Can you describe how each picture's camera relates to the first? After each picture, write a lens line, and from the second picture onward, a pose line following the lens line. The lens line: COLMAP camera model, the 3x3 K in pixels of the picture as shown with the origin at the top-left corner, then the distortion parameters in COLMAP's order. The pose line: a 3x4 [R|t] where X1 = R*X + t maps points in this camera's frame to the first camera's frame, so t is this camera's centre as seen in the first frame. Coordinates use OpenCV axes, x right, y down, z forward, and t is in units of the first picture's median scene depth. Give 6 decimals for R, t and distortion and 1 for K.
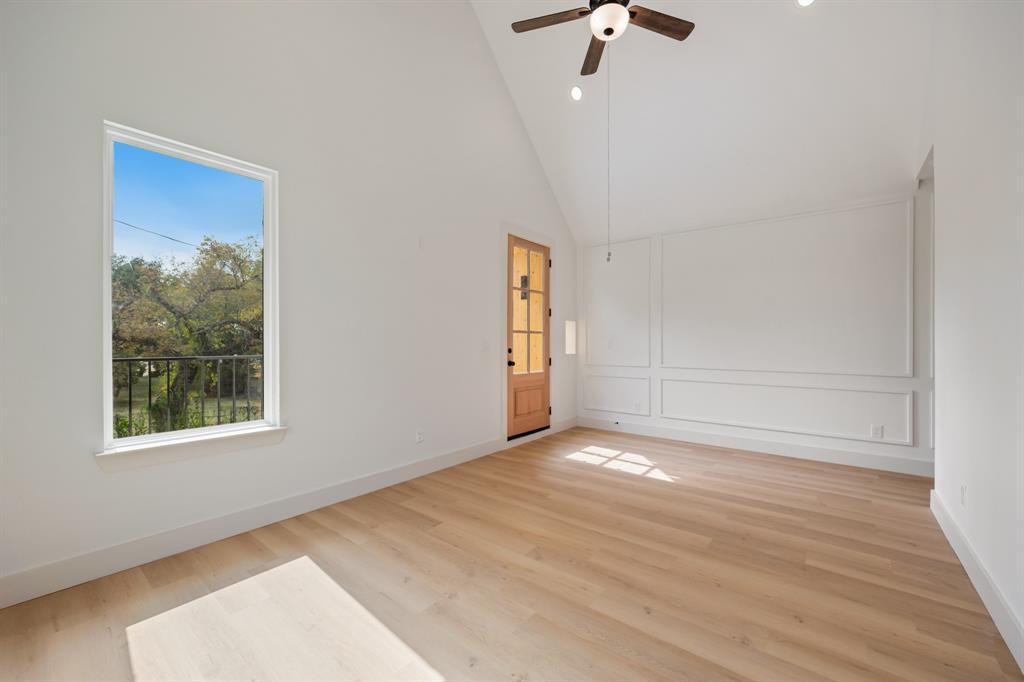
lens RADIAL K [[411.6, 0, 511.2], [0, 411.6, 351.7], [0, 0, 1]] dist [-0.010215, 0.001986]
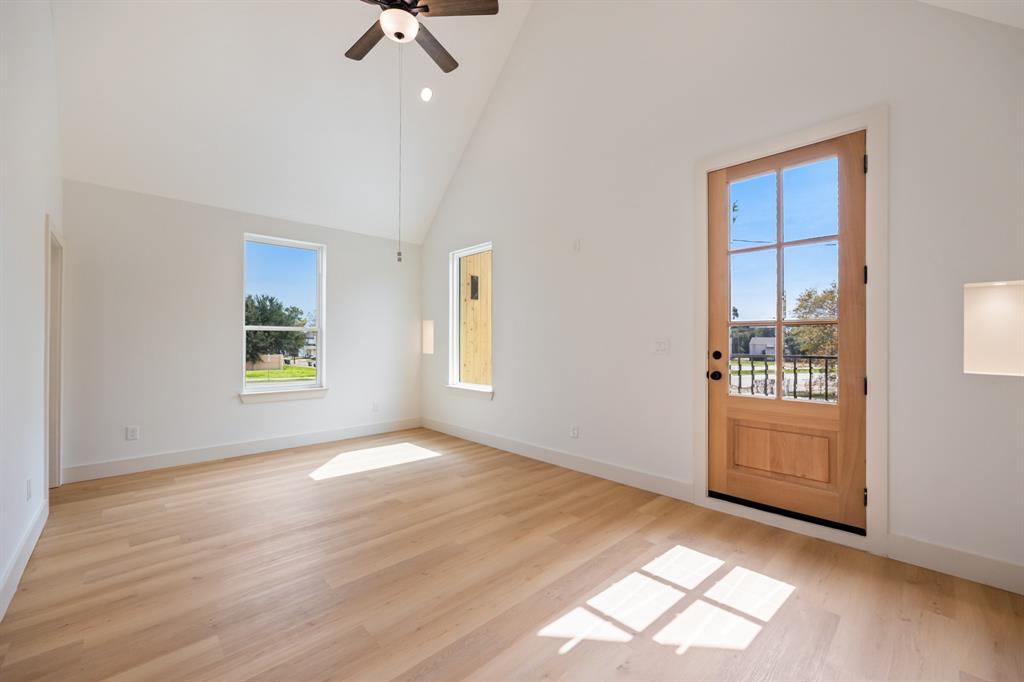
lens RADIAL K [[411.6, 0, 511.7], [0, 411.6, 340.6], [0, 0, 1]] dist [-0.010215, 0.001986]
pose [[-0.138483, 0.000347, -0.990365, 0.742531], [-0.019341, 0.999808, 0.003054, -0.022754], [0.990176, 0.019578, -0.138450, 0.871149]]
